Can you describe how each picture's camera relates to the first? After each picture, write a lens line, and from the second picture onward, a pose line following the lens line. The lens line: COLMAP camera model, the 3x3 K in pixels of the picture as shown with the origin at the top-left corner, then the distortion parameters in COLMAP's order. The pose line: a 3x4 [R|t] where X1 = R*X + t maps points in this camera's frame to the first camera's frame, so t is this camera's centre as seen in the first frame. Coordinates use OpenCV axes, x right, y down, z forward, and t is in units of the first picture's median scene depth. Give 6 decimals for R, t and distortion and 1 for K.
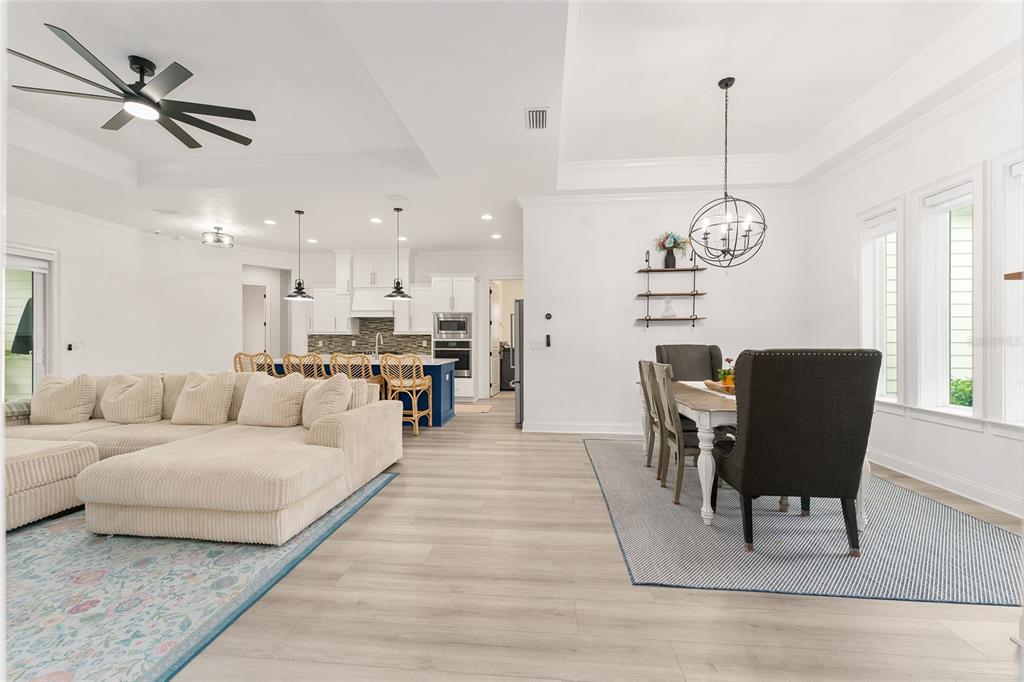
lens RADIAL K [[414.5, 0, 510.8], [0, 414.5, 342.9], [0, 0, 1]] dist [-0.004064, 0.000065]
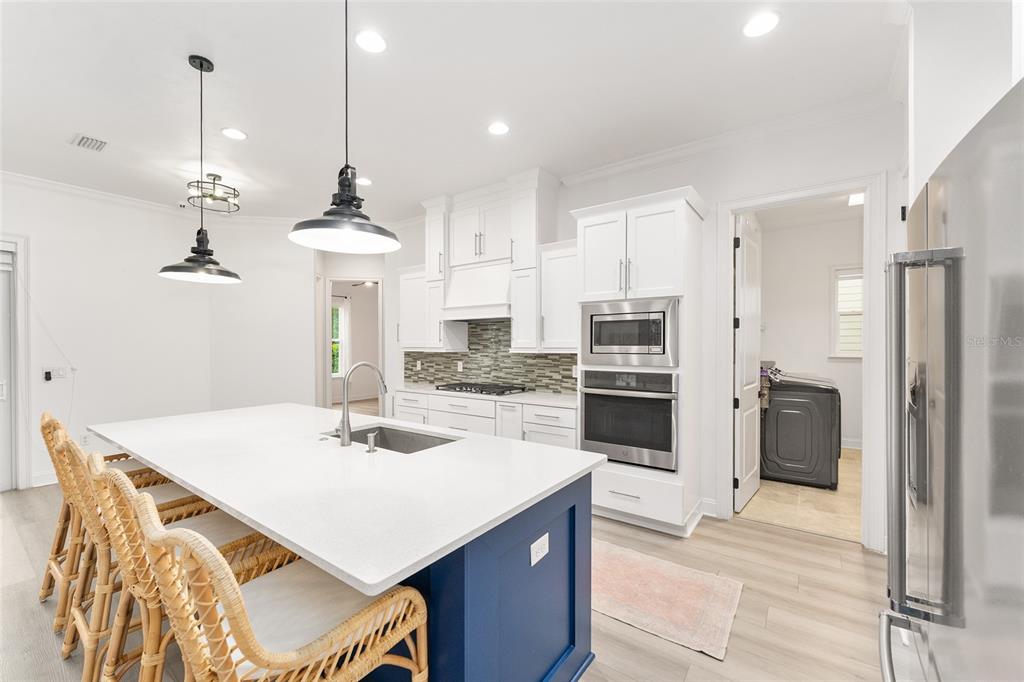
lens RADIAL K [[414.5, 0, 508.2], [0, 414.5, 349.0], [0, 0, 1]] dist [-0.004064, 0.000065]
pose [[0.858498, 0.000999, -0.512815, -0.034527], [0.000578, 0.999996, 0.002916, -0.026305], [0.512816, -0.002800, 0.858494, 0.580163]]
